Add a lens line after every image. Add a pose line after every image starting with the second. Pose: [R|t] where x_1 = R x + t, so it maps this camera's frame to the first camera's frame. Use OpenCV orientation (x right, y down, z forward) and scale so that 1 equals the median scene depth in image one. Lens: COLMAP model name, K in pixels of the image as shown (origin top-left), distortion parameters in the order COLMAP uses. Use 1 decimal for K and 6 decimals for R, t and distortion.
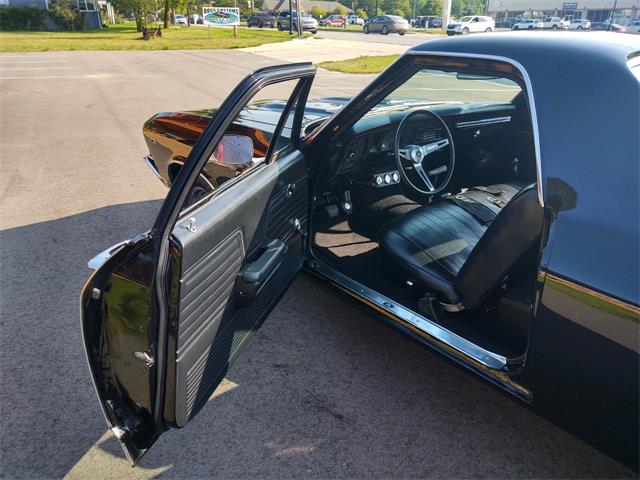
lens RADIAL K [[532.4, 0, 316.7], [0, 532.4, 238.3], [0, 0, 1]] dist [-0.030900, 0.005223]
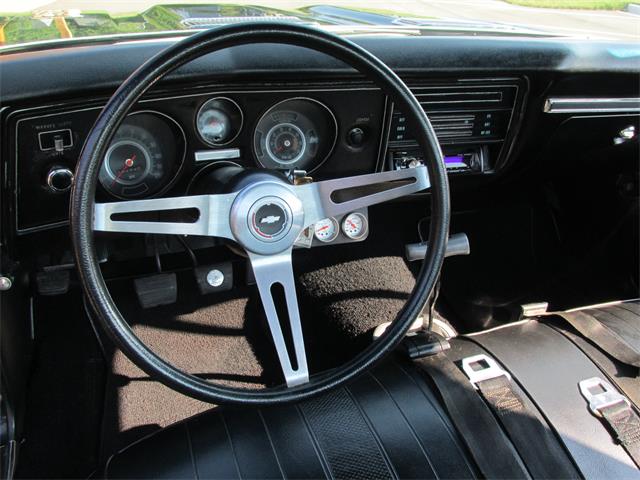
lens RADIAL K [[532.4, 0, 323.6], [0, 532.4, 238.4], [0, 0, 1]] dist [-0.030900, 0.005223]
pose [[0.944123, 0.184703, -0.272979, 0.238696], [-0.154096, 0.979494, 0.129791, -0.156625], [0.291354, -0.080473, 0.953225, 0.660125]]
